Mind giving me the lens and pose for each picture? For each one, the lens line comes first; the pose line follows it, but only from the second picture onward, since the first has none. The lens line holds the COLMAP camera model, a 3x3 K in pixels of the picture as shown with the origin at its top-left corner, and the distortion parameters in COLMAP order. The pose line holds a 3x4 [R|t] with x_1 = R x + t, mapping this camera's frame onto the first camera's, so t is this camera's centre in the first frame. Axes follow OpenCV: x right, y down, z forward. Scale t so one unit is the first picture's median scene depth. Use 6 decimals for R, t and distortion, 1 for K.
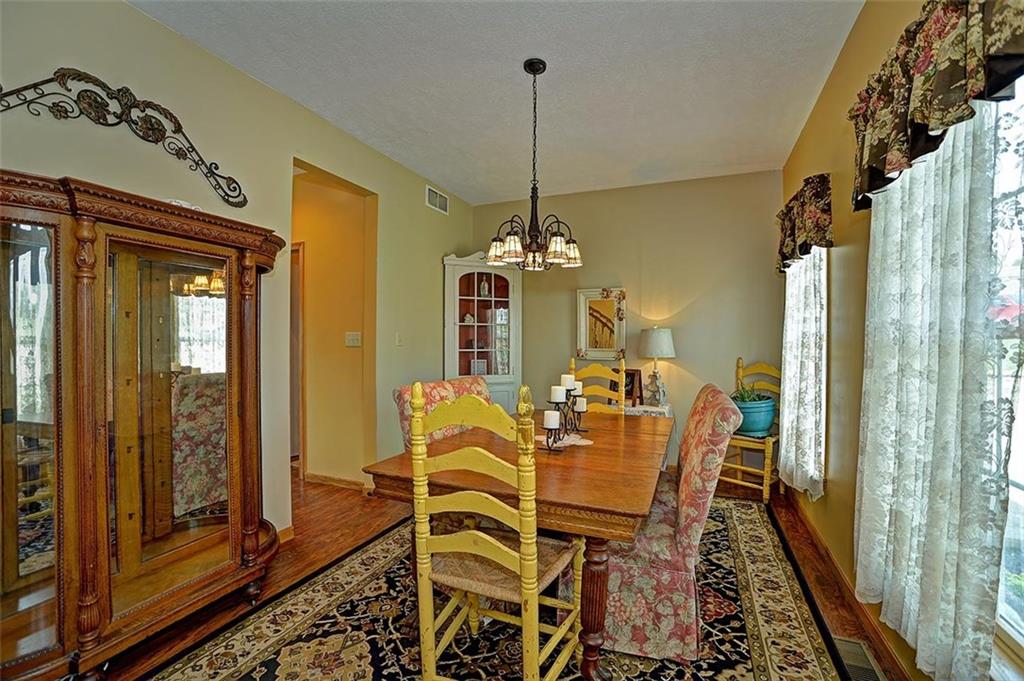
lens RADIAL K [[445.7, 0, 512.0], [0, 445.7, 340.5], [0, 0, 1]] dist [-0.078956, 0.030865]
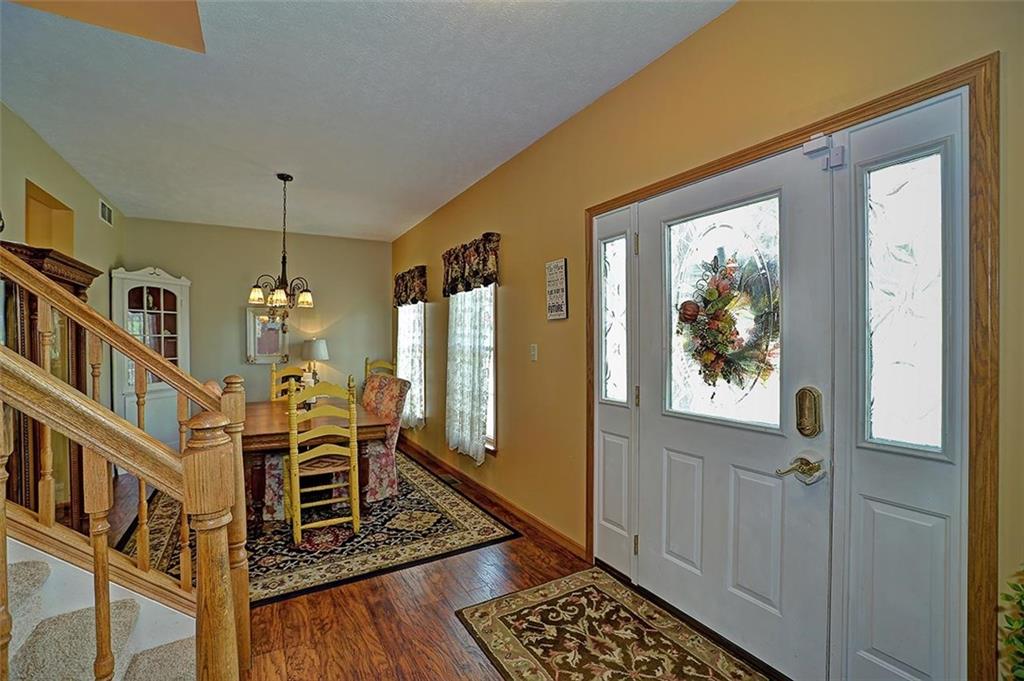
lens RADIAL K [[445.7, 0, 512.0], [0, 445.7, 340.5], [0, 0, 1]] dist [-0.078956, 0.030865]
pose [[0.594519, -0.009976, 0.804020, -0.701729], [0.005656, 0.999950, 0.008225, -0.051855], [-0.804062, -0.000342, 0.594546, -0.569123]]
